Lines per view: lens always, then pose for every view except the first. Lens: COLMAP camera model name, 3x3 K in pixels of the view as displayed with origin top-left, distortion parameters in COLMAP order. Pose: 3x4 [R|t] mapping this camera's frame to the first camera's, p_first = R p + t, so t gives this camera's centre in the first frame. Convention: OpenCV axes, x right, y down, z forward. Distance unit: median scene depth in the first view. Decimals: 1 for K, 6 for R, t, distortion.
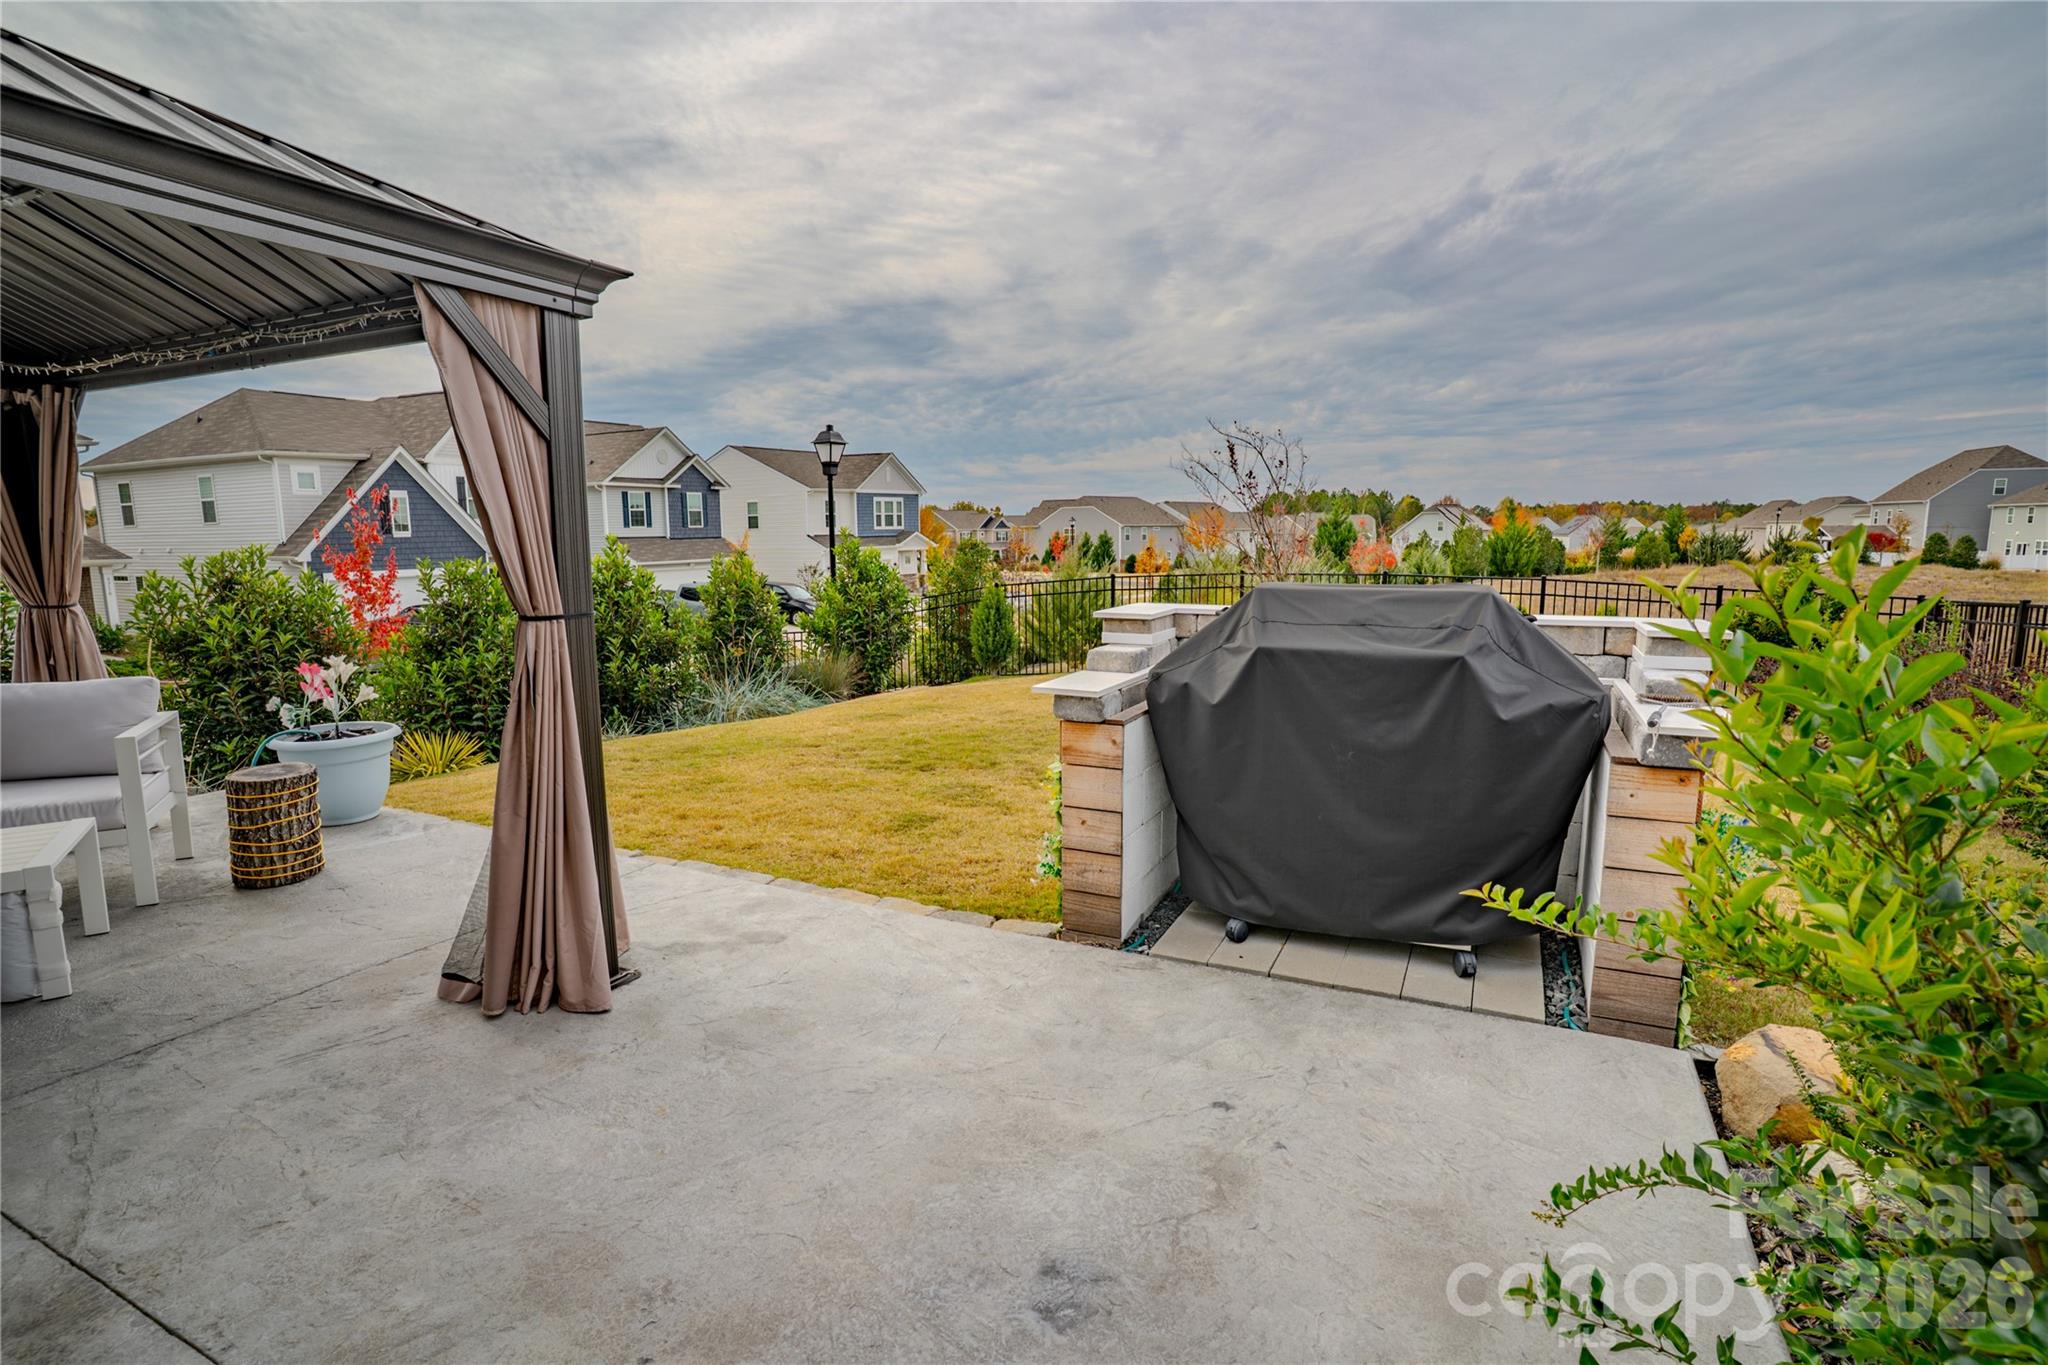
lens RADIAL K [[980.4, 0, 1024.0], [0, 980.4, 682.5], [0, 0, 1]] dist [-0.078070, 0.036762]
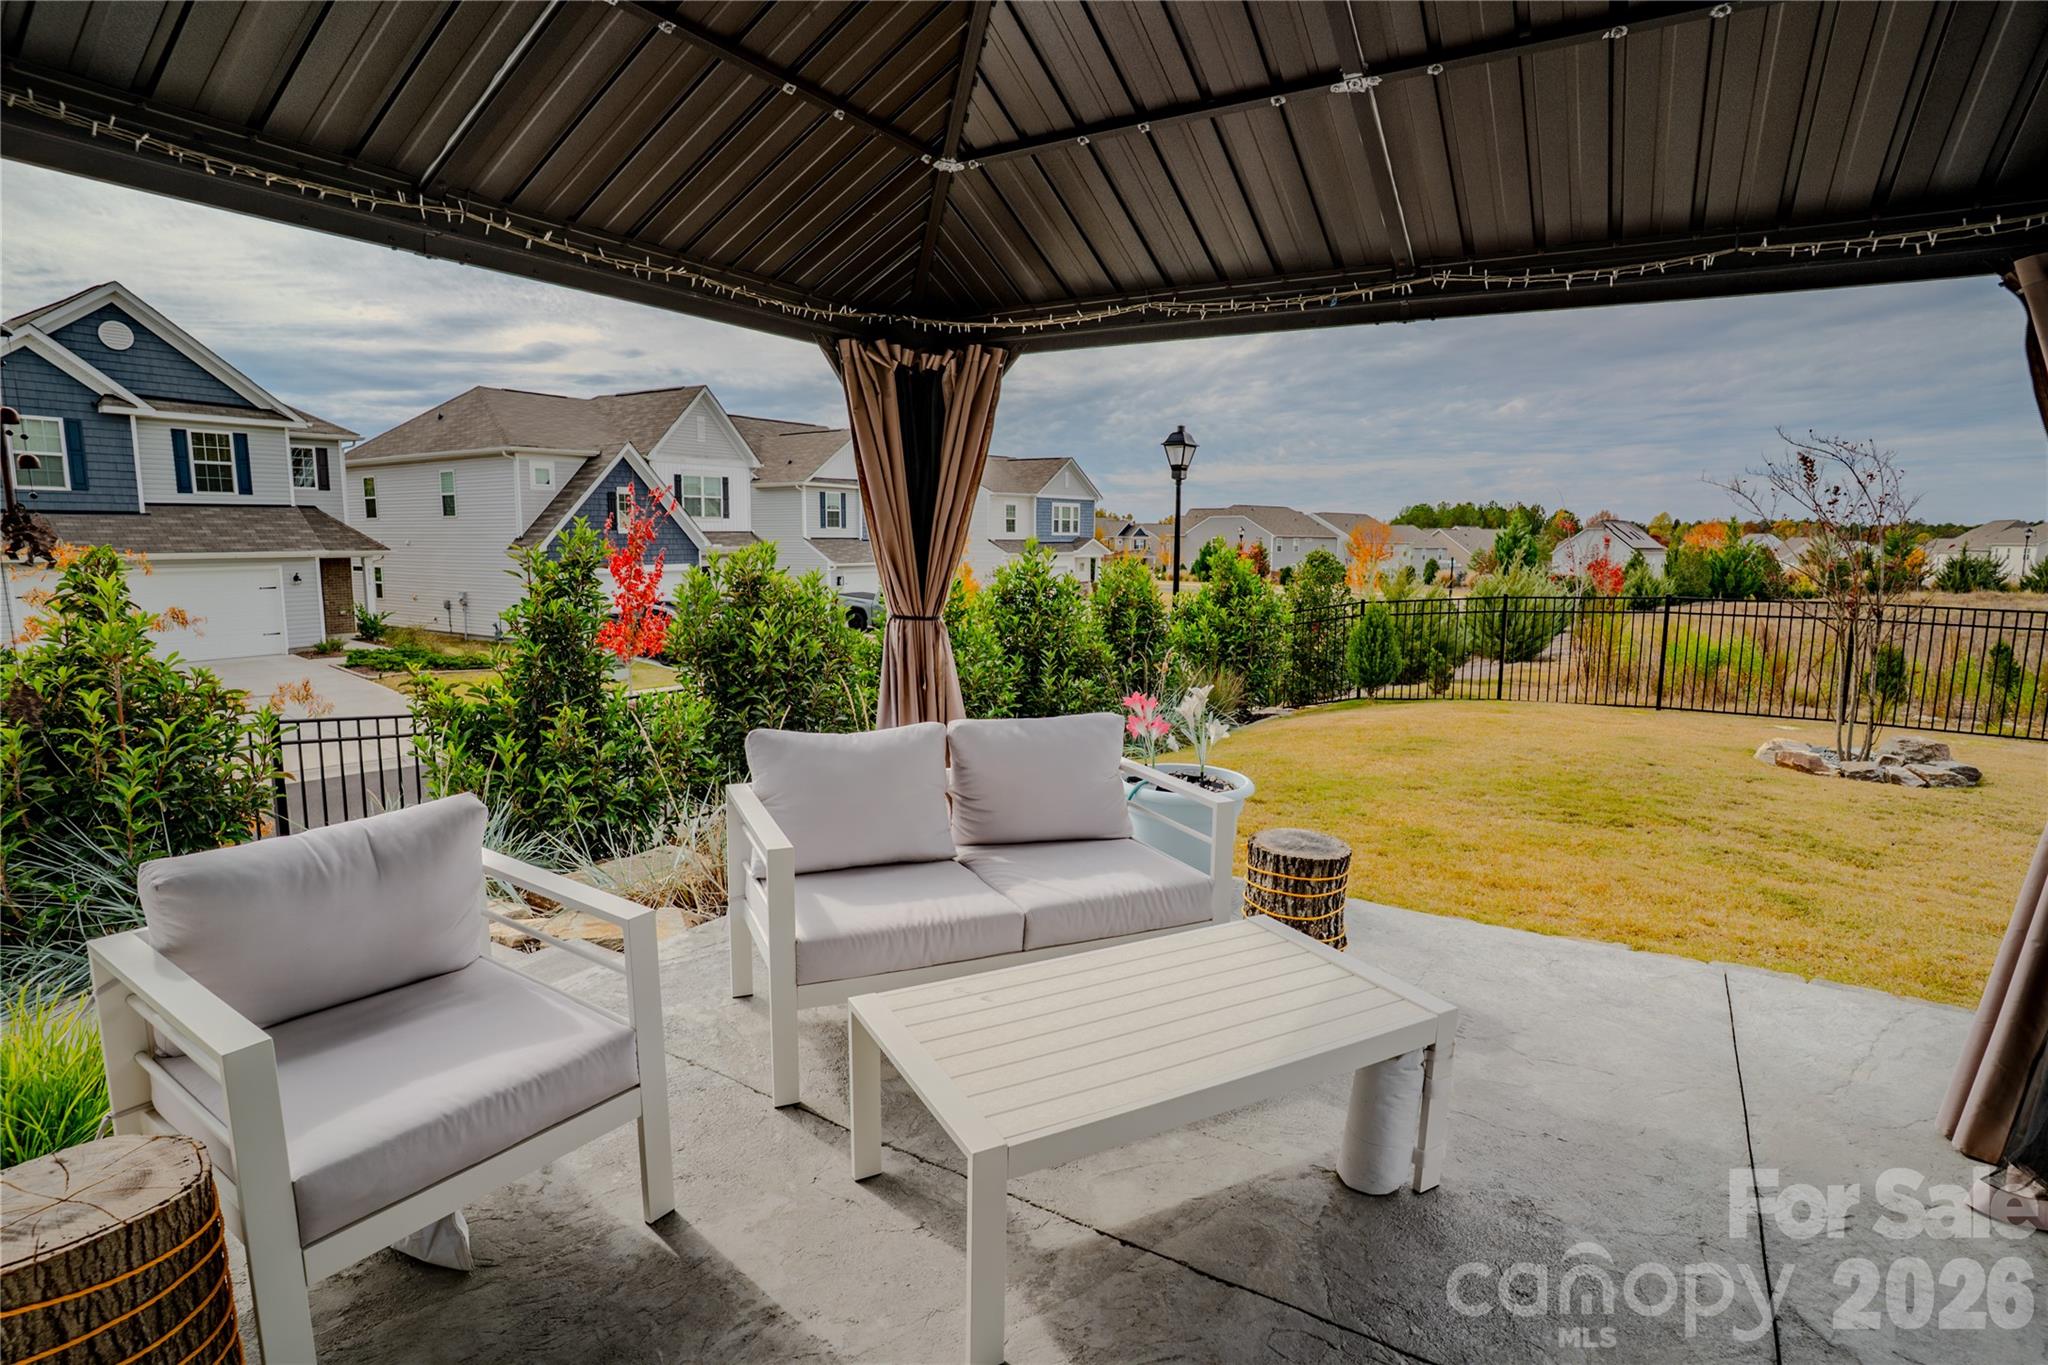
lens RADIAL K [[980.4, 0, 1024.0], [0, 980.4, 682.5], [0, 0, 1]] dist [-0.078070, 0.036762]
pose [[0.994454, 0.032899, -0.099895, -0.126234], [-0.033575, 0.999423, -0.005089, -0.003446], [0.099670, 0.008415, 0.994985, 0.024674]]
